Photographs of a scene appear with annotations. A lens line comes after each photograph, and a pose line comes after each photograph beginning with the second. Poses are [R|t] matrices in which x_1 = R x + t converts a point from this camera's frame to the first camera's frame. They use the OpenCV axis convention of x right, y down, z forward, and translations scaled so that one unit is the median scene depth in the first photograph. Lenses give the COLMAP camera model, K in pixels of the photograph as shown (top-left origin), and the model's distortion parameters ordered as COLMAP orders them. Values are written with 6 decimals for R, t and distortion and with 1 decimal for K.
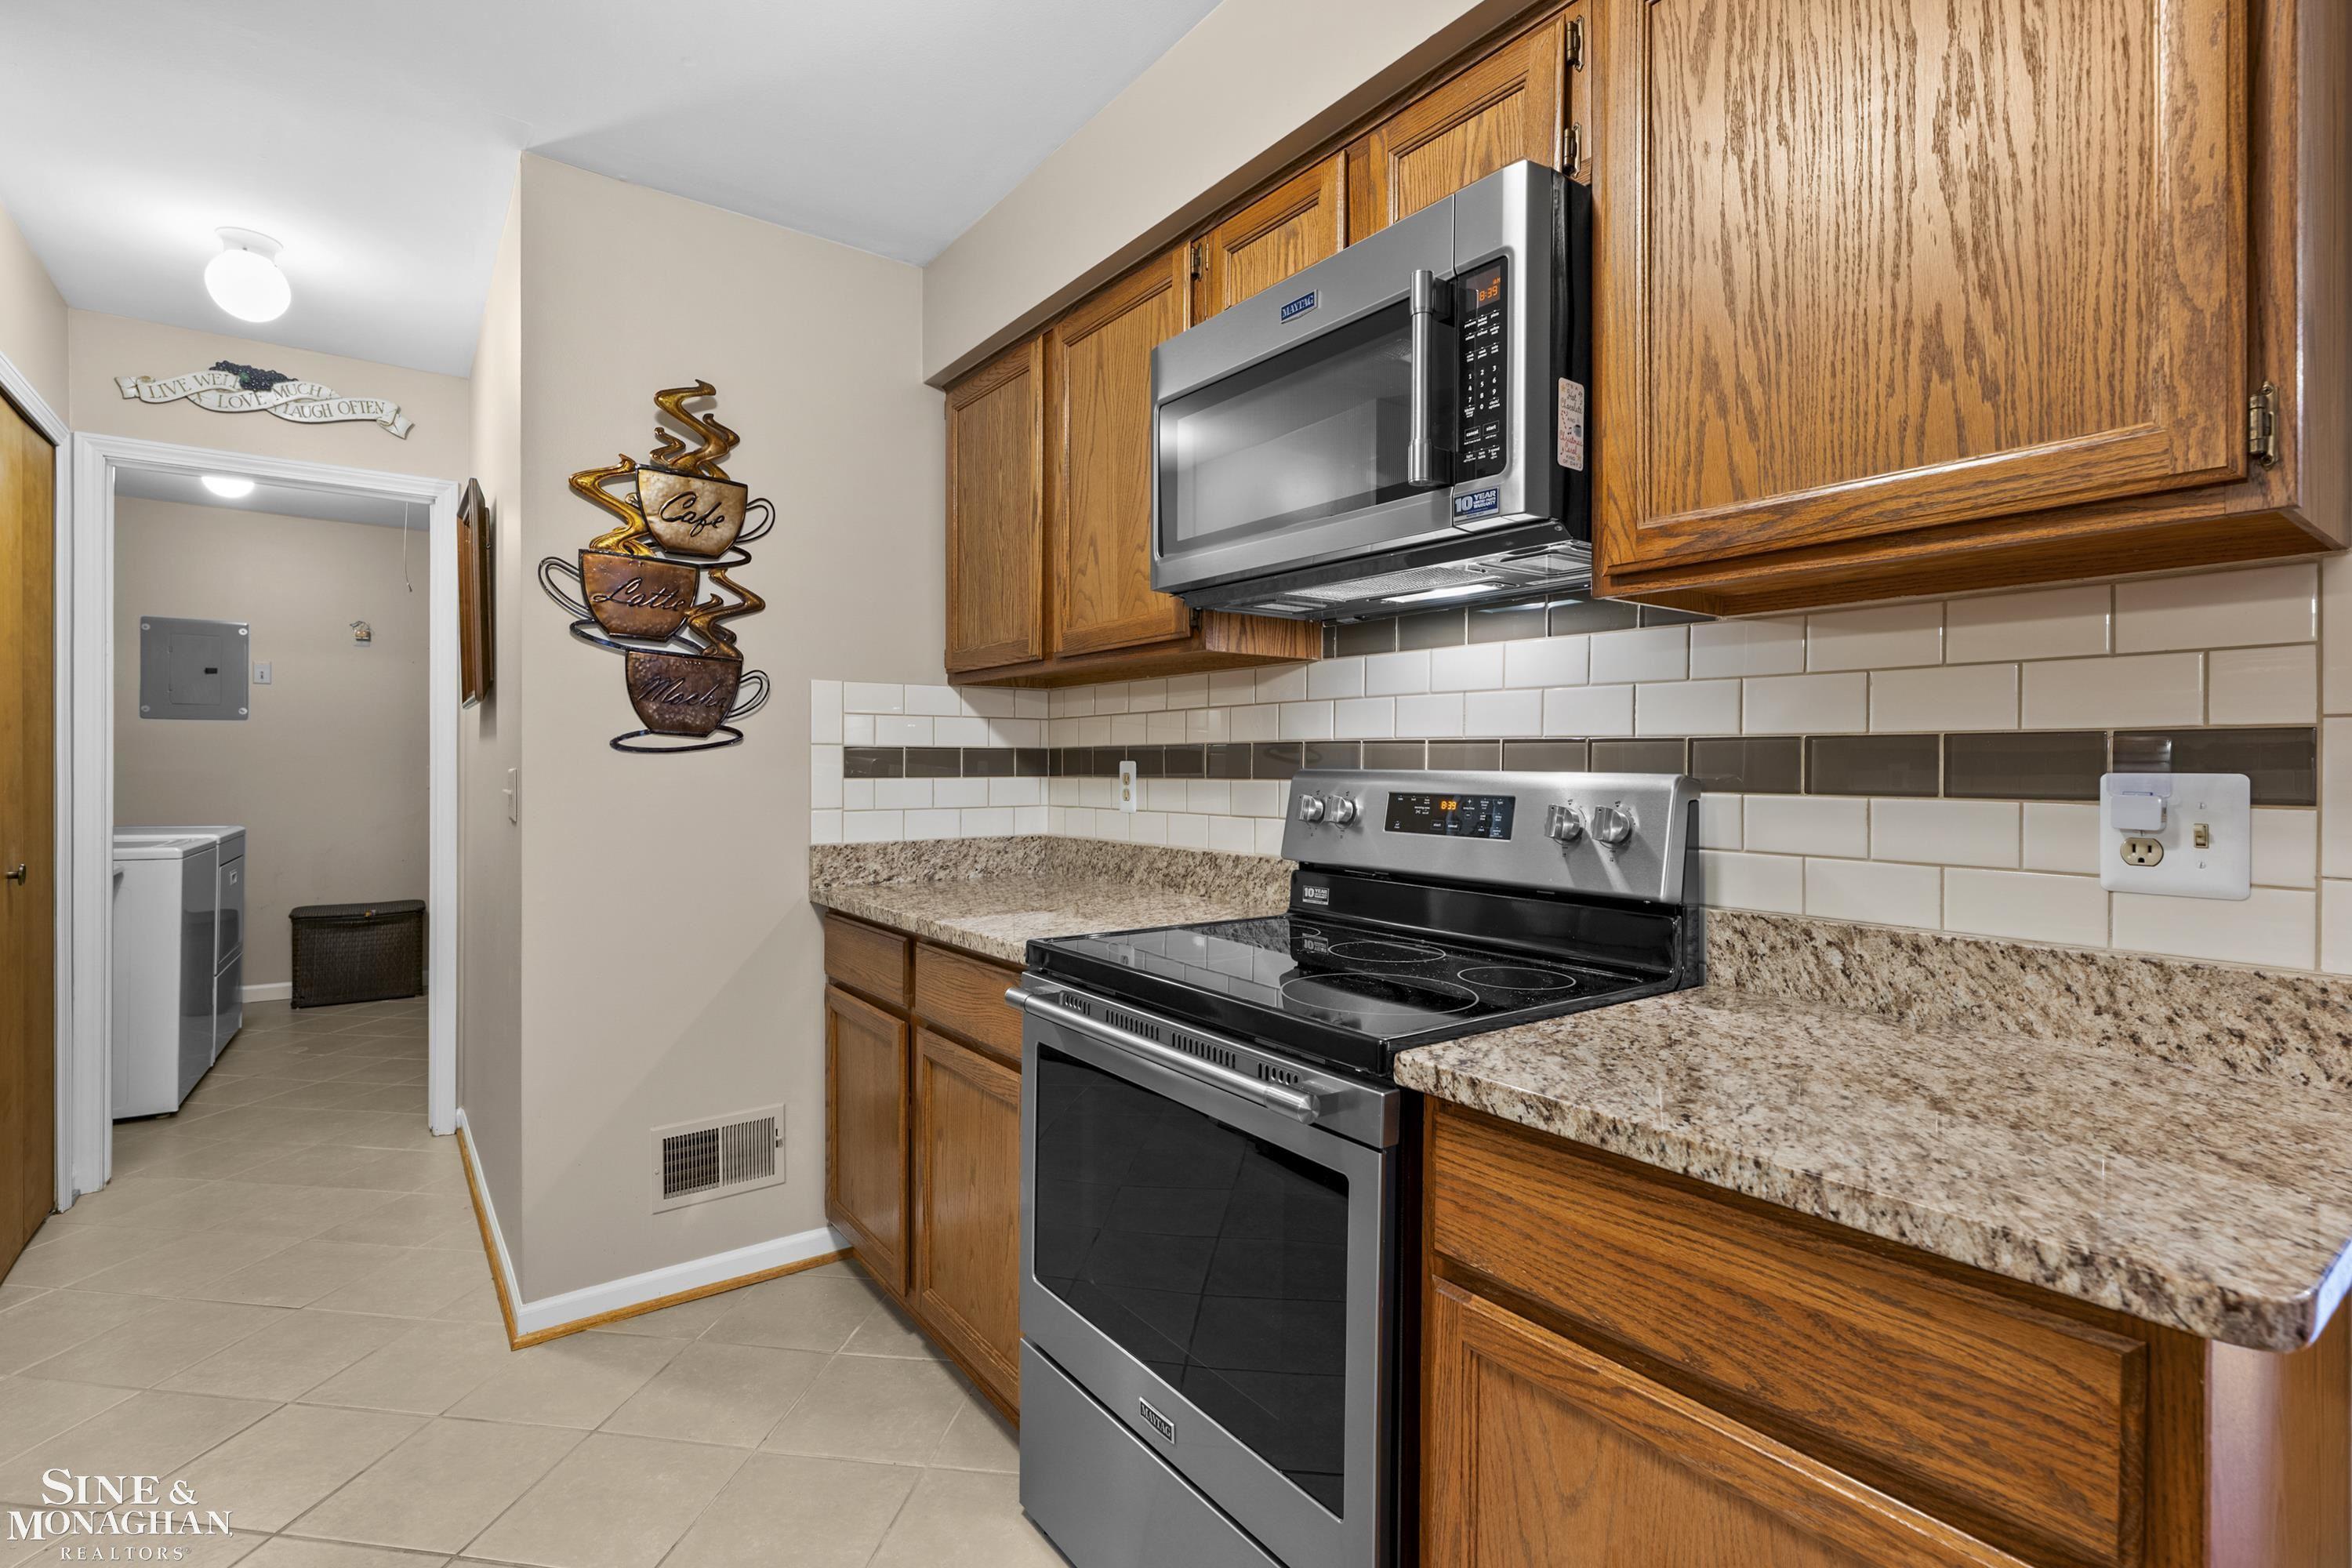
lens RADIAL K [[1081.1, 0, 1180.2], [0, 1081.1, 768.4], [0, 0, 1]] dist [-0.001037, 0.000280]
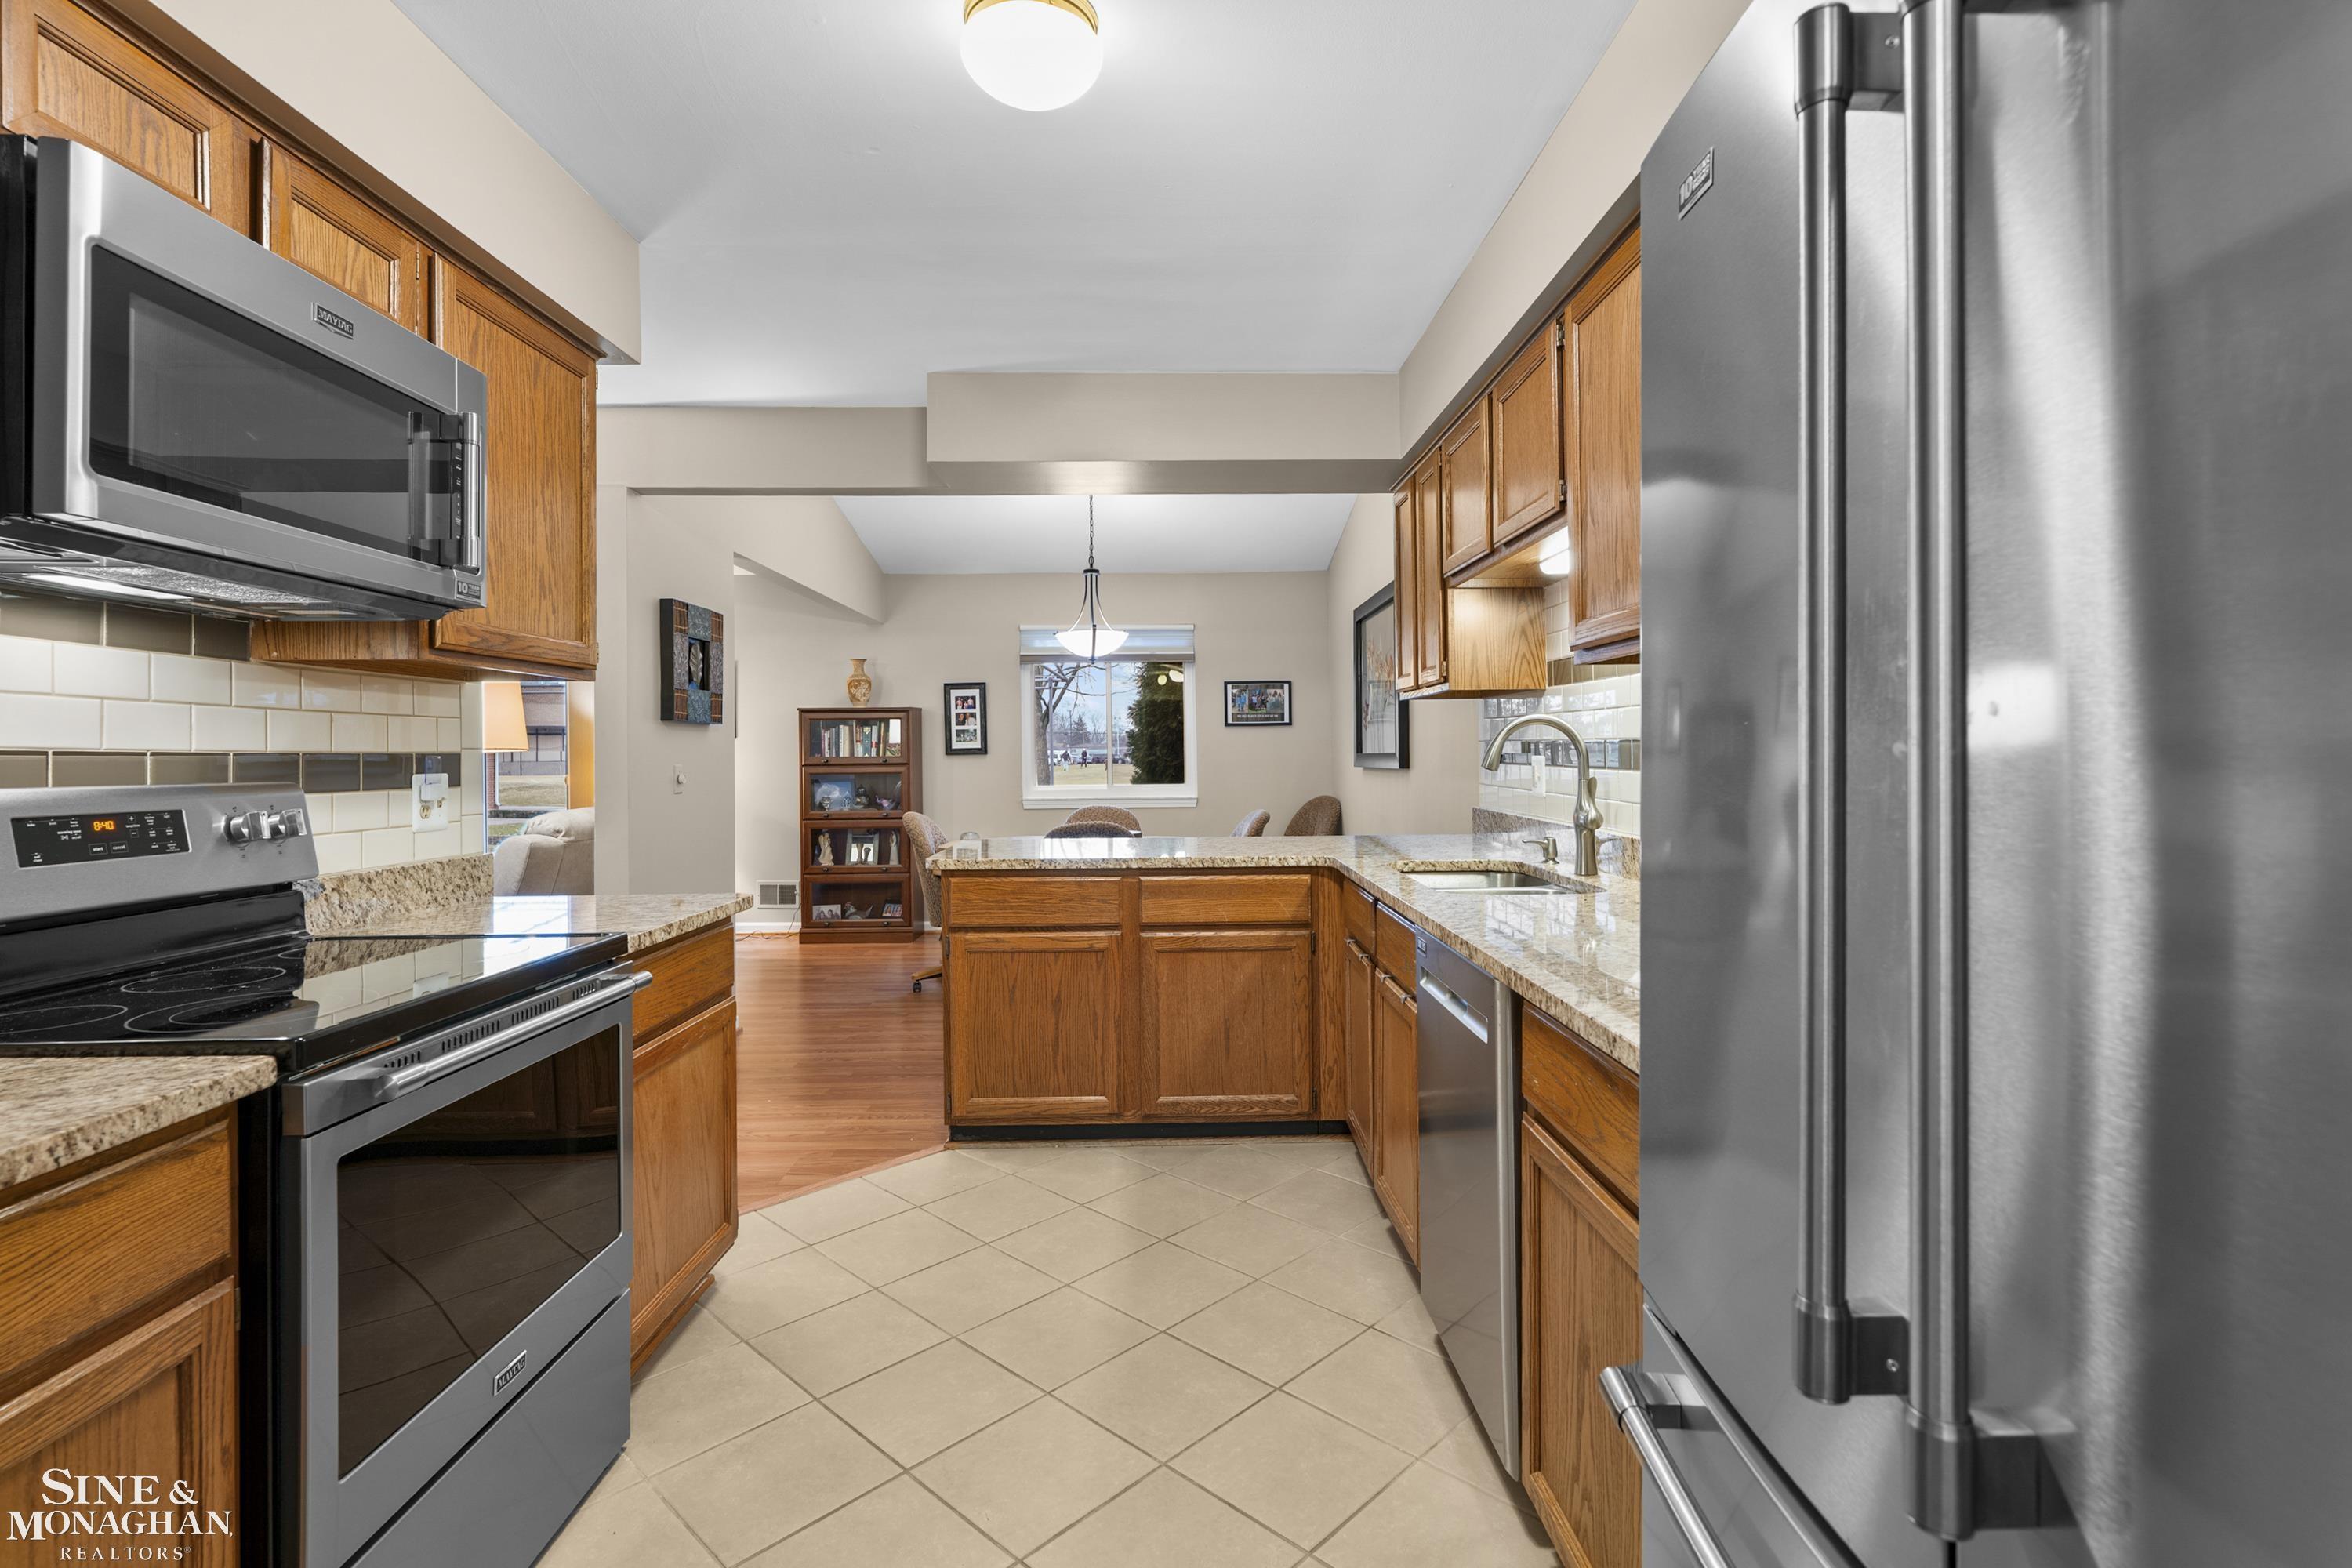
lens RADIAL K [[1081.1, 0, 1180.2], [0, 1081.1, 768.4], [0, 0, 1]] dist [-0.001037, 0.000280]
pose [[-0.808779, -0.012110, 0.587989, -0.528329], [-0.001762, 0.999833, 0.018170, -0.016327], [-0.588111, 0.013659, -0.808665, 0.639766]]
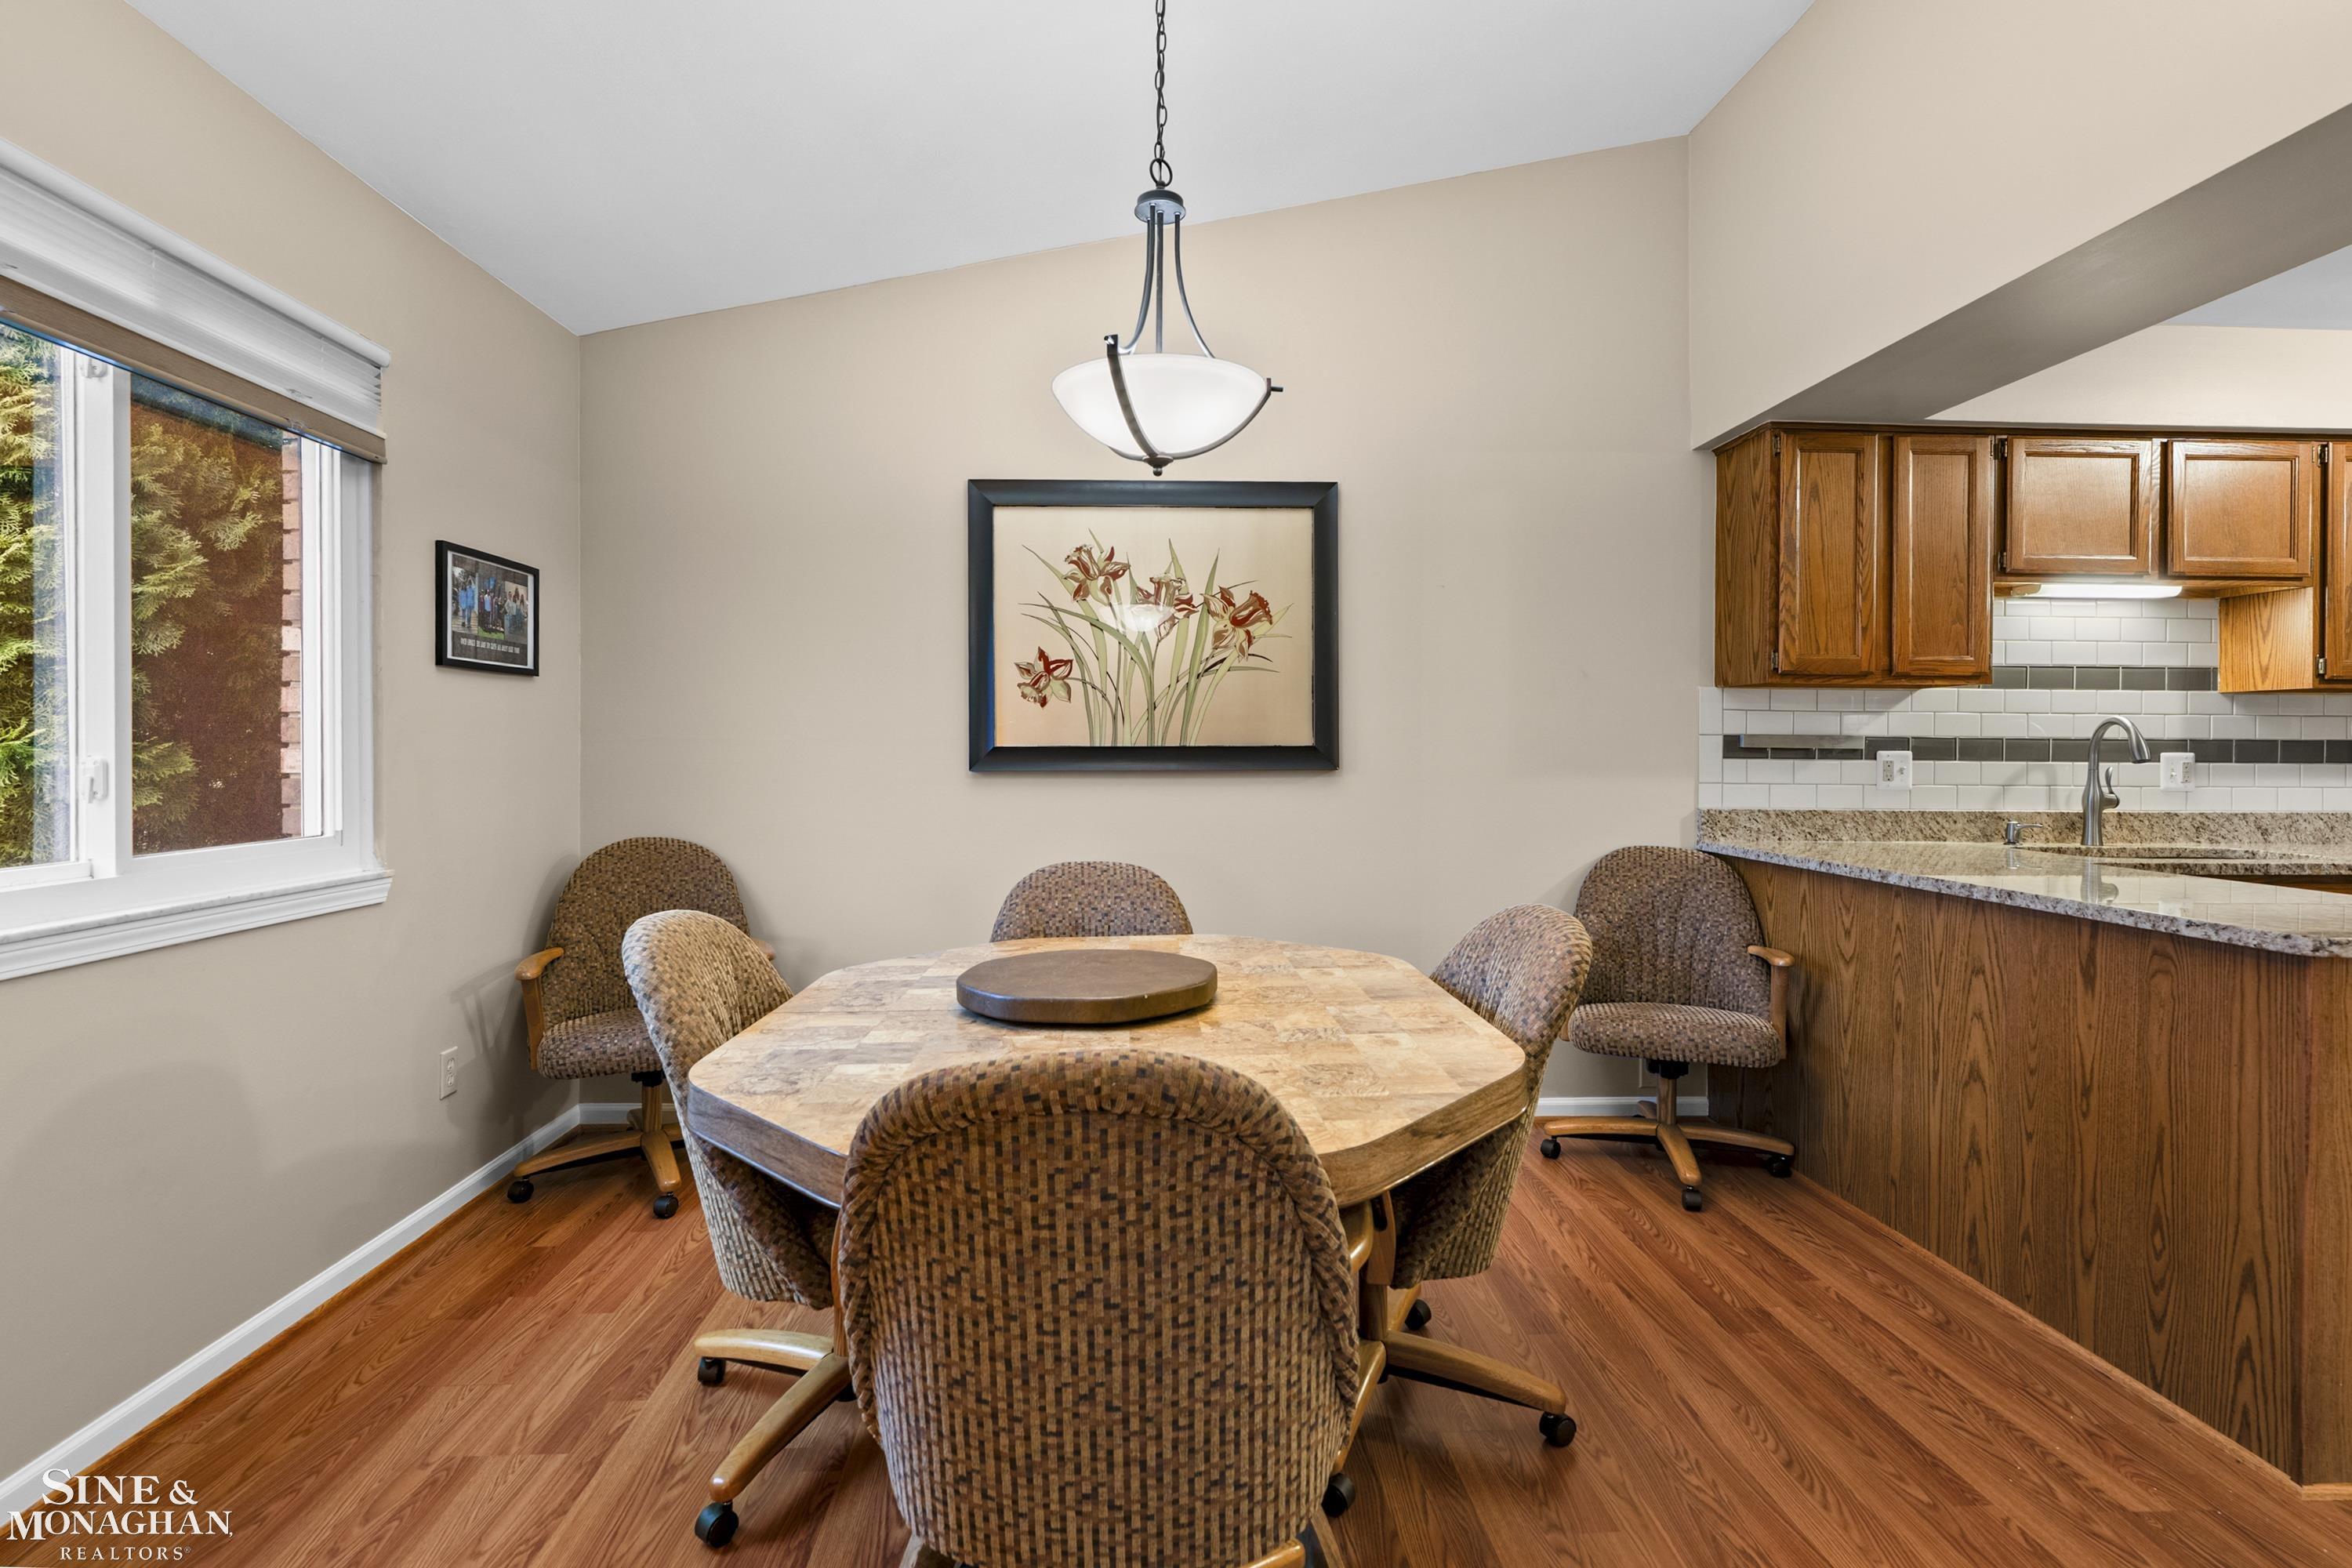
lens RADIAL K [[1114.8, 0, 1167.0], [0, 1114.8, 757.6], [0, 0, 1]] dist [-0.001743, -0.000058]
pose [[-0.566887, -0.000387, -0.823796, 1.481272], [-0.008021, 0.999955, 0.005050, 0.005643], [0.823757, 0.009470, -0.566865, -0.472412]]
